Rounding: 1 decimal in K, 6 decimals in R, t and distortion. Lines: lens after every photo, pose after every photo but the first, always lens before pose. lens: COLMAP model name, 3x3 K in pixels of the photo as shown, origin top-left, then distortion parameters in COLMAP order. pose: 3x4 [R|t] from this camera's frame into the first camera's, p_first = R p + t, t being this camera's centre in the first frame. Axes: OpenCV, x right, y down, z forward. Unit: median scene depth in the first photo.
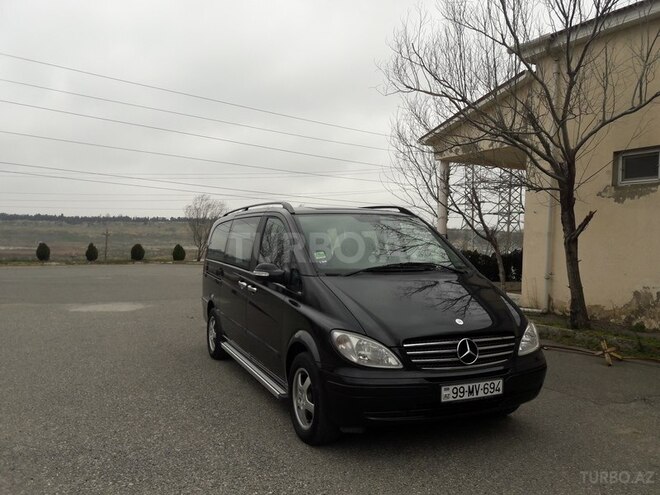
lens RADIAL K [[520.6, 0, 333.7], [0, 520.6, 257.0], [0, 0, 1]] dist [0.050143, -0.147393]
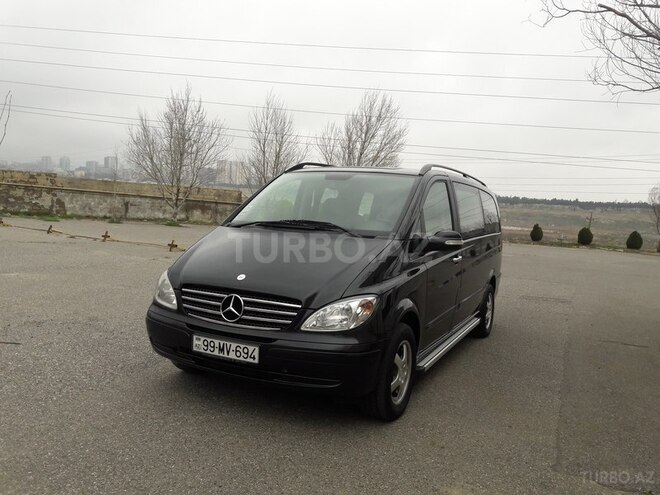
lens RADIAL K [[520.6, 0, 333.7], [0, 520.6, 257.0], [0, 0, 1]] dist [0.050143, -0.147393]
pose [[0.663480, 0.099442, -0.741556, 1.049455], [-0.075746, 0.994963, 0.065653, 0.015313], [0.744350, 0.012611, 0.667671, 0.508961]]
